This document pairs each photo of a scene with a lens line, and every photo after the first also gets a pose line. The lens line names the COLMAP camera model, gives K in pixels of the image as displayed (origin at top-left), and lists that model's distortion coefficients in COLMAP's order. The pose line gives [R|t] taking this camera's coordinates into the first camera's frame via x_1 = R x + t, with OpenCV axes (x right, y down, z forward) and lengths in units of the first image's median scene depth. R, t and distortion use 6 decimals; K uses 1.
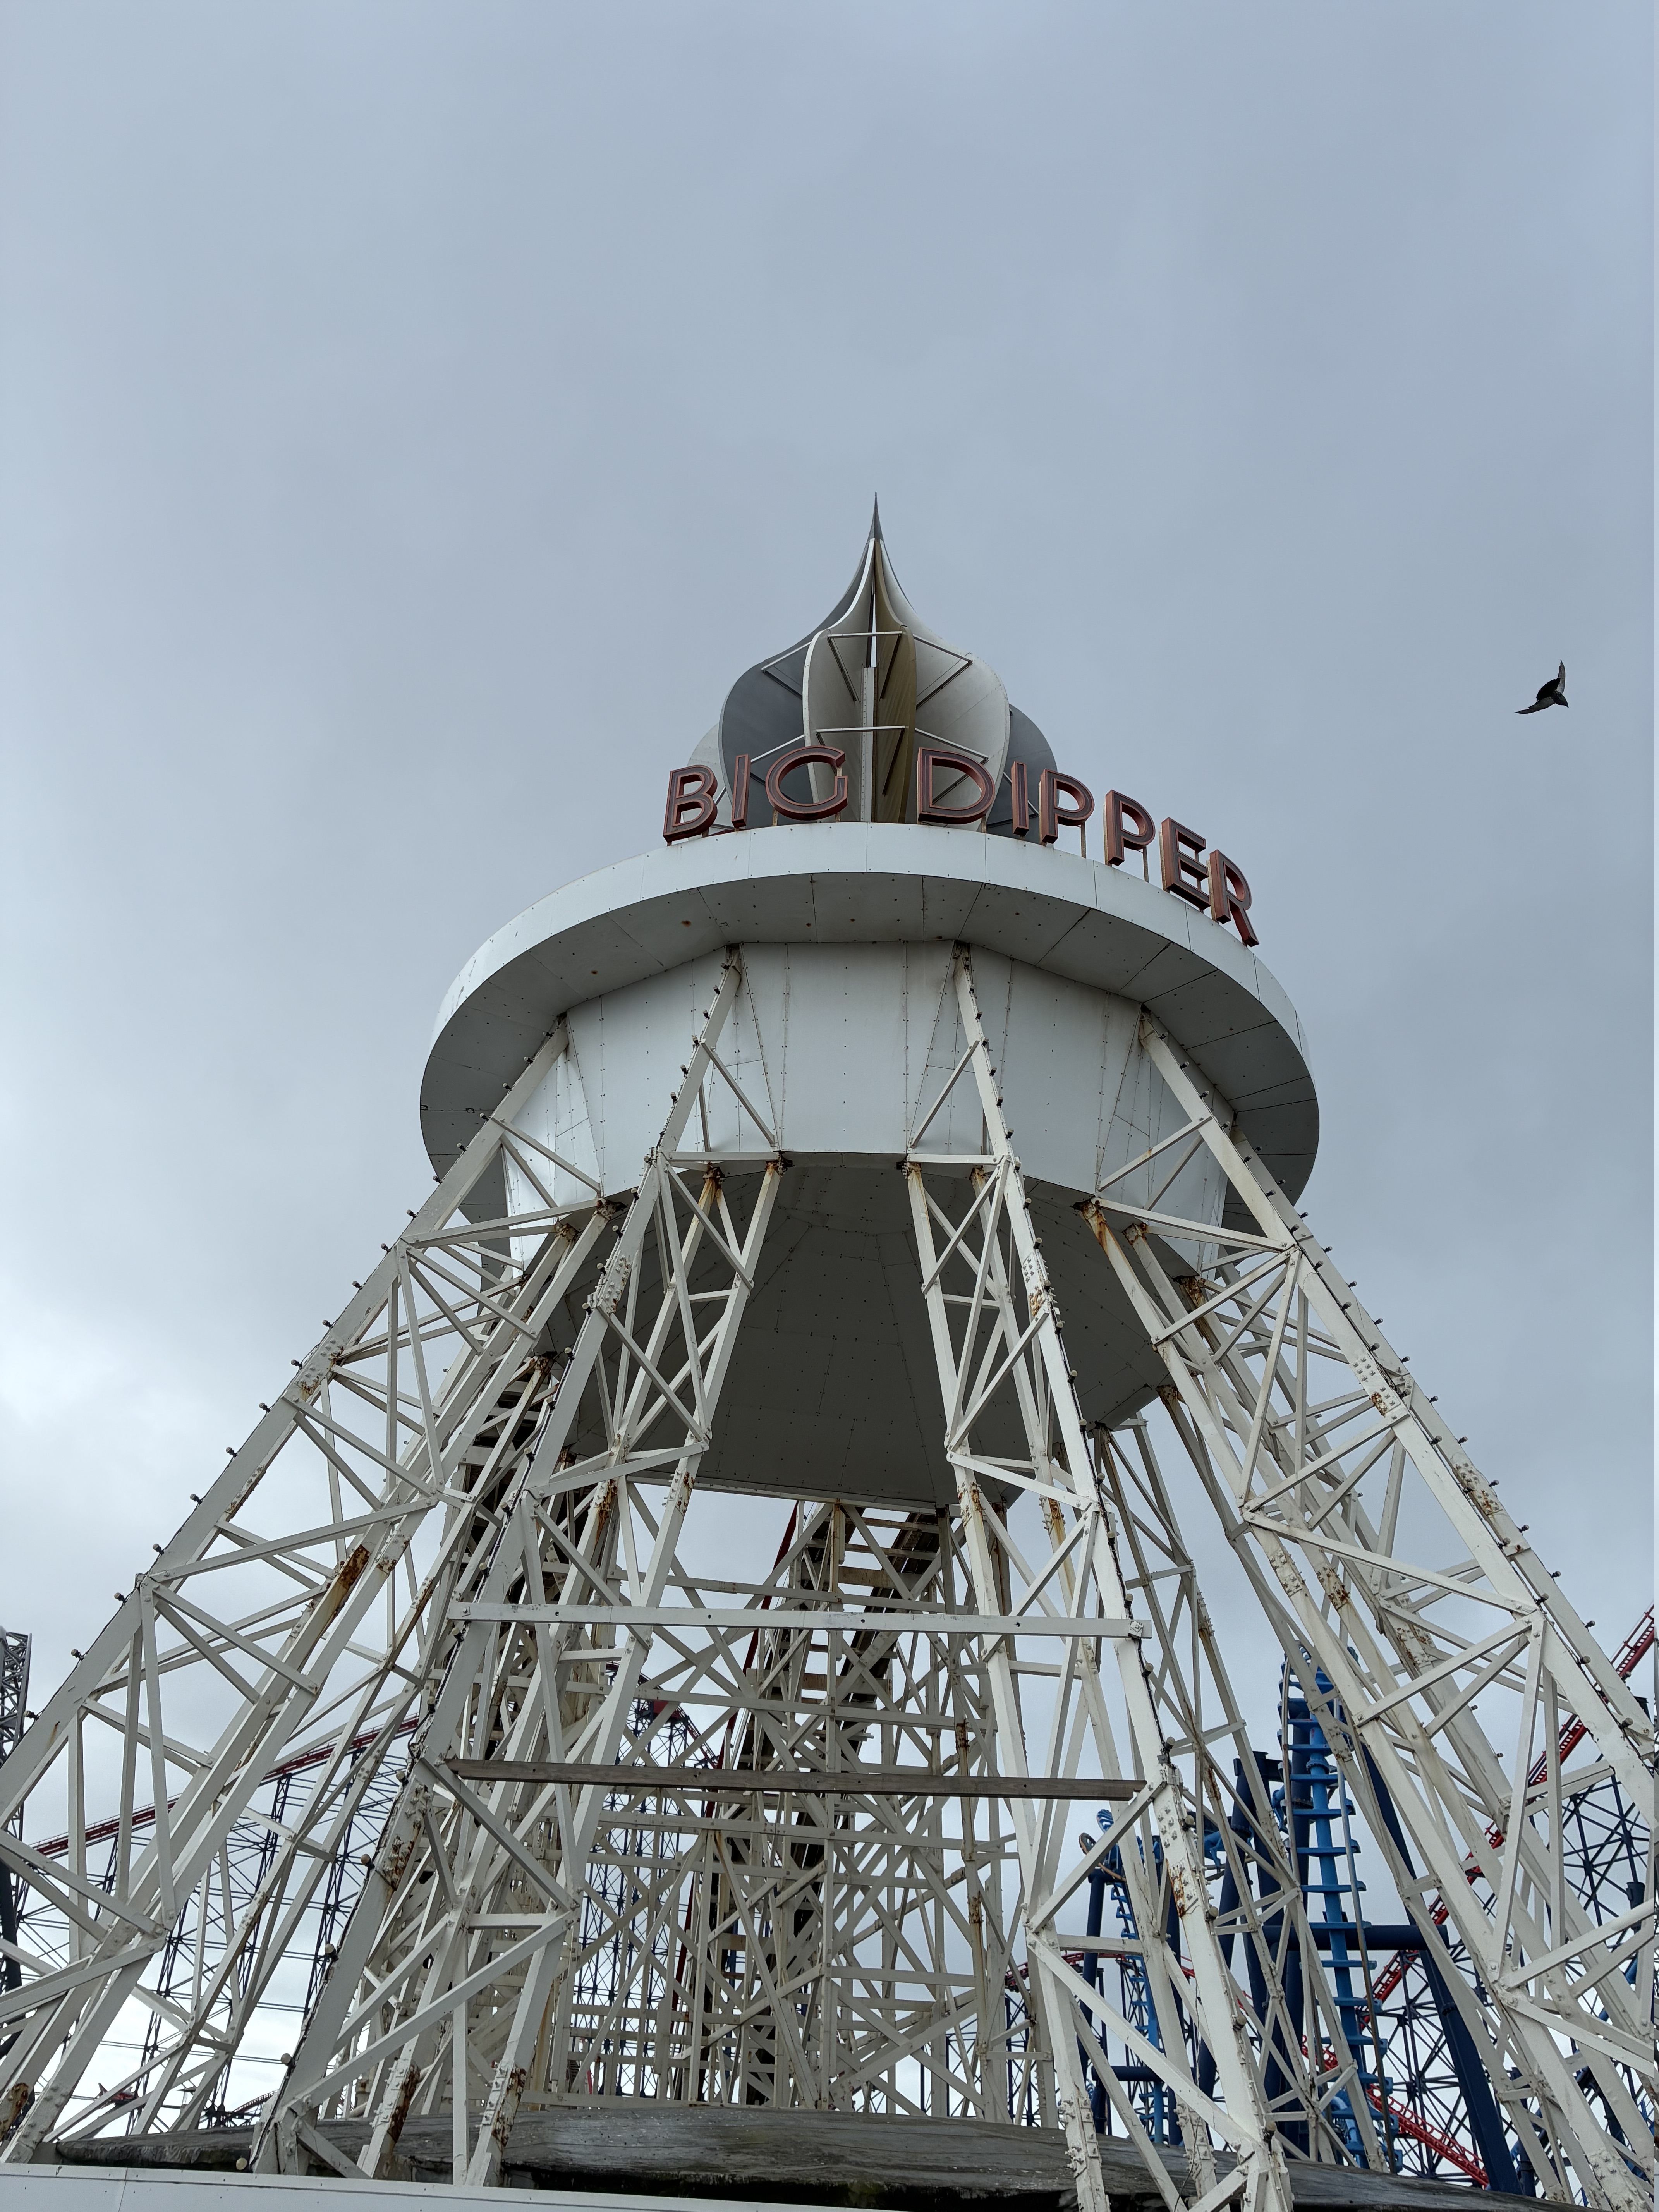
lens RADIAL K [[1668.0, 0, 829.5], [0, 1668.0, 1106.0], [0, 0, 1]] dist [0.042671, -0.076198]
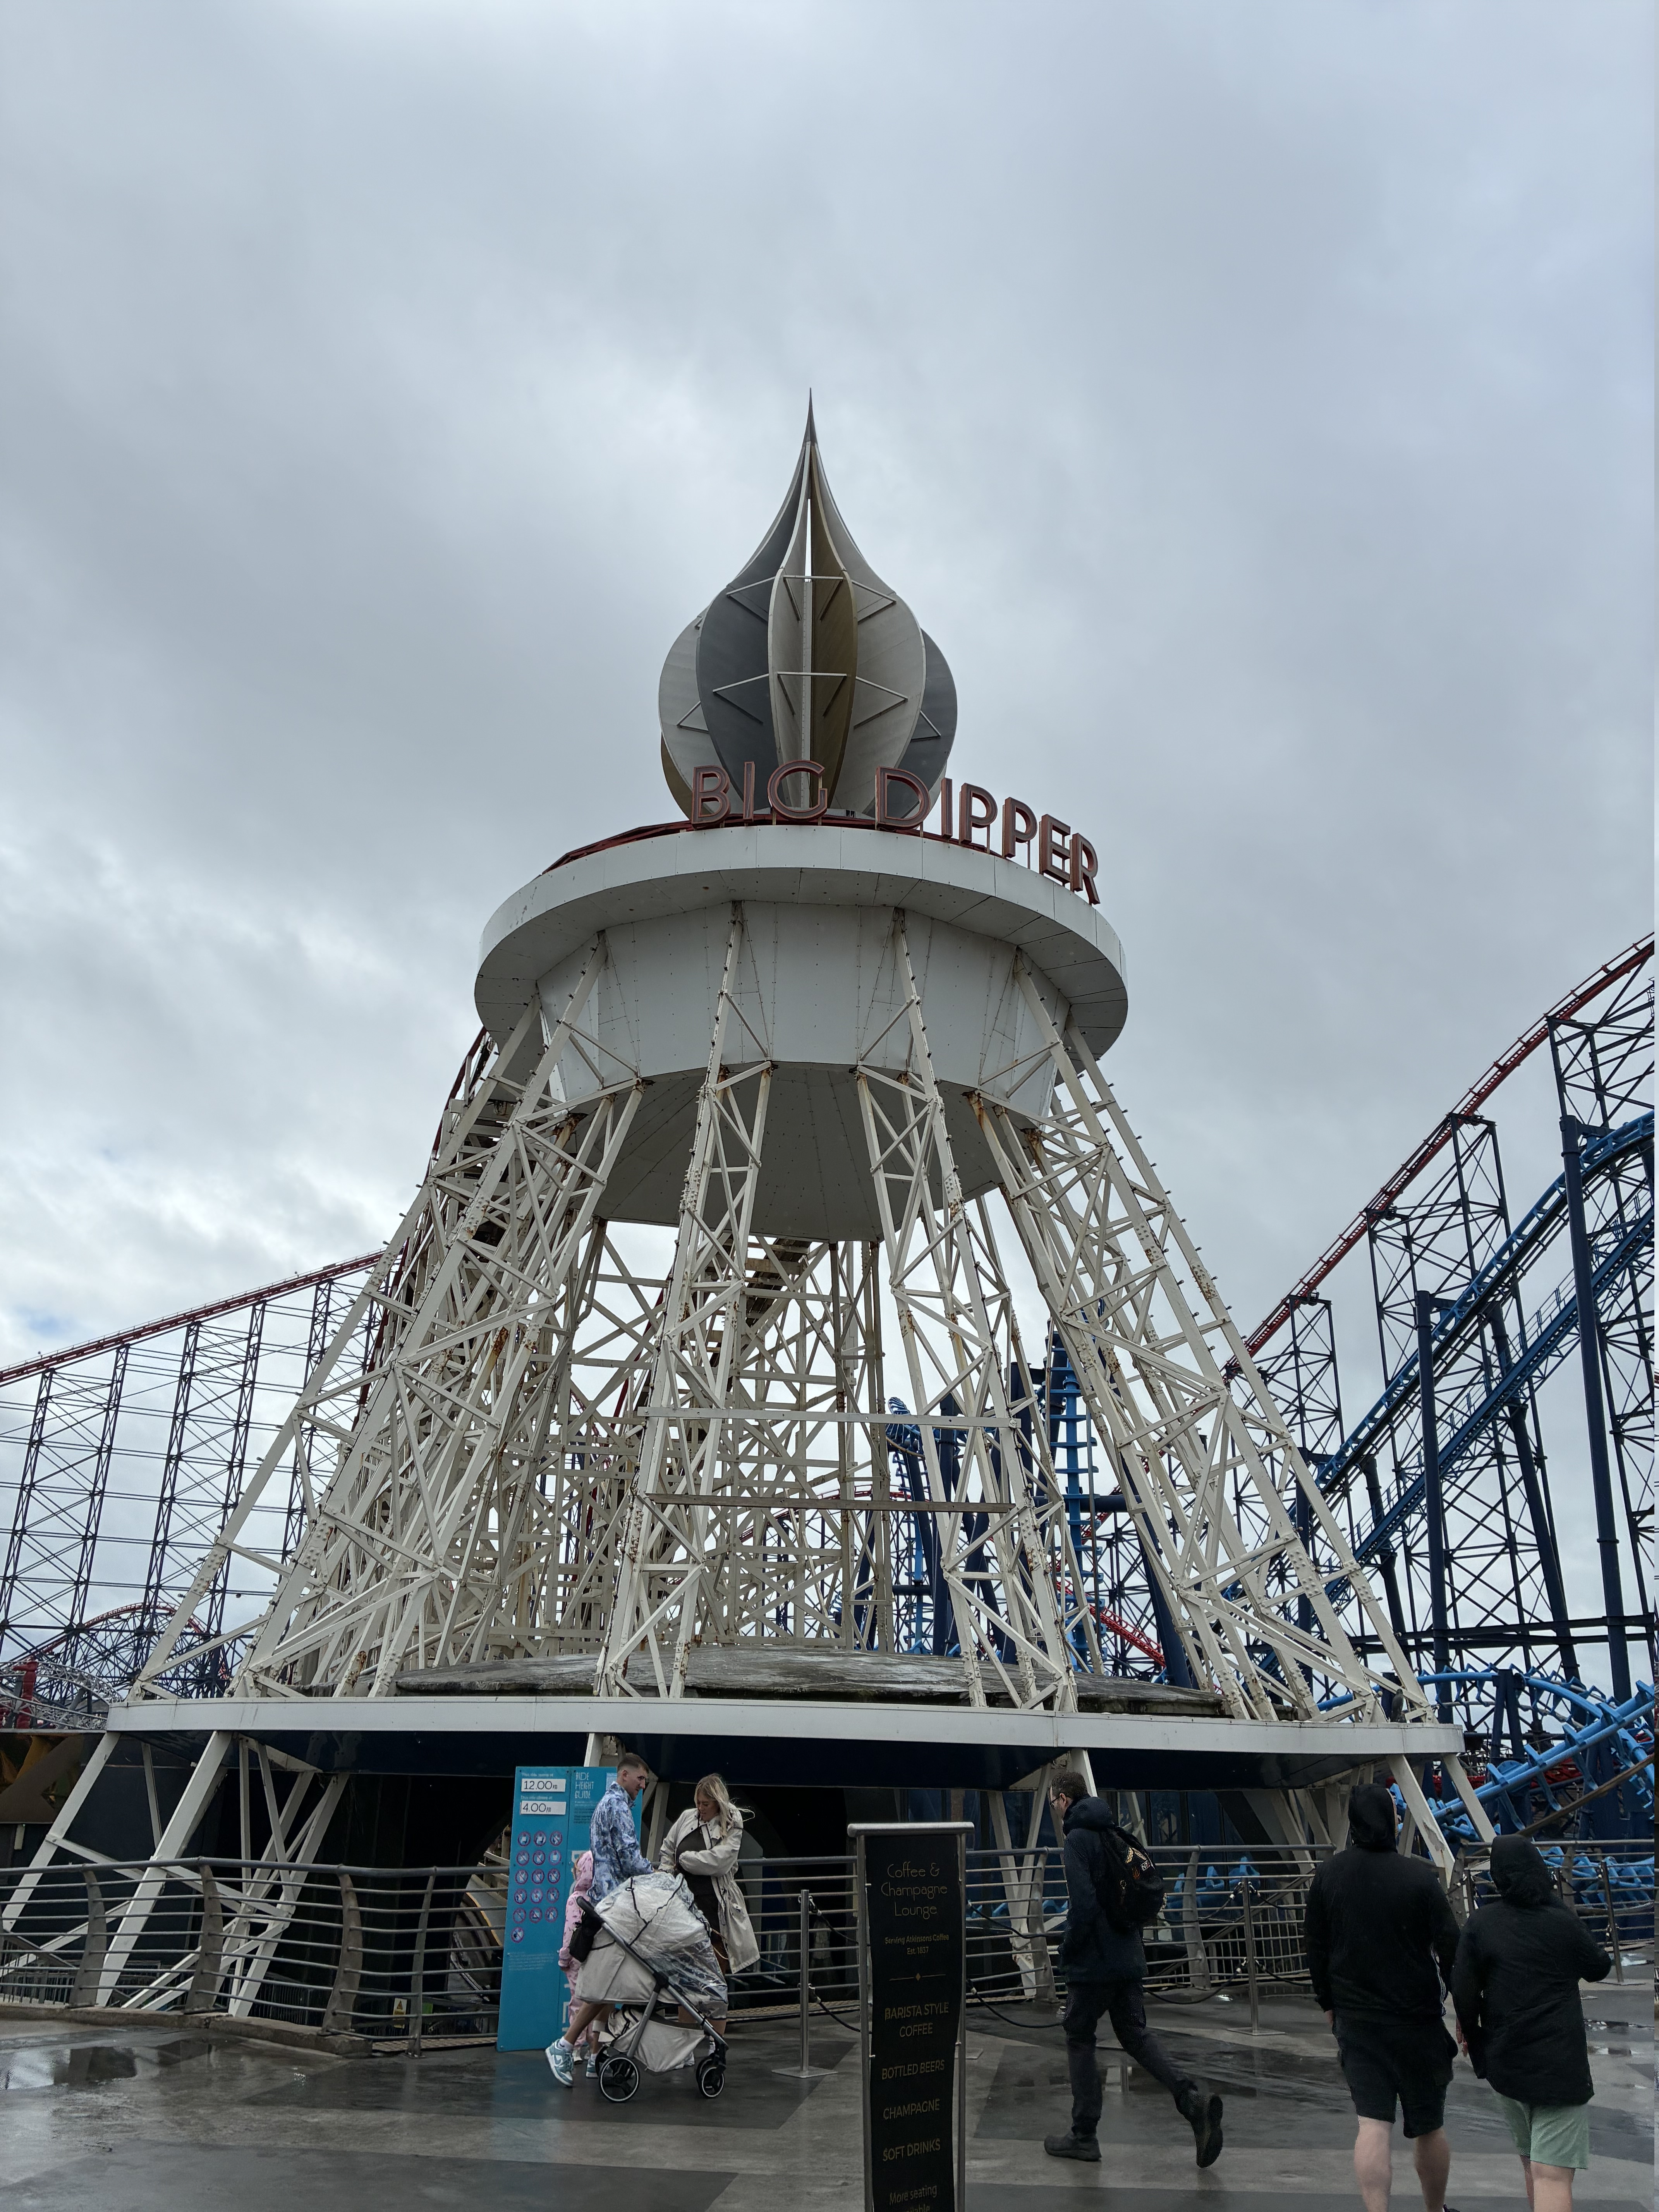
lens RADIAL K [[1705.2, 0, 829.5], [0, 1705.2, 1106.0], [0, 0, 1]] dist [0.034624, 0.001135]
pose [[0.990577, 0.022244, 0.135142, -0.161317], [-0.055882, 0.966497, 0.250523, -0.279096], [-0.125042, -0.255714, 0.958632, -0.399987]]
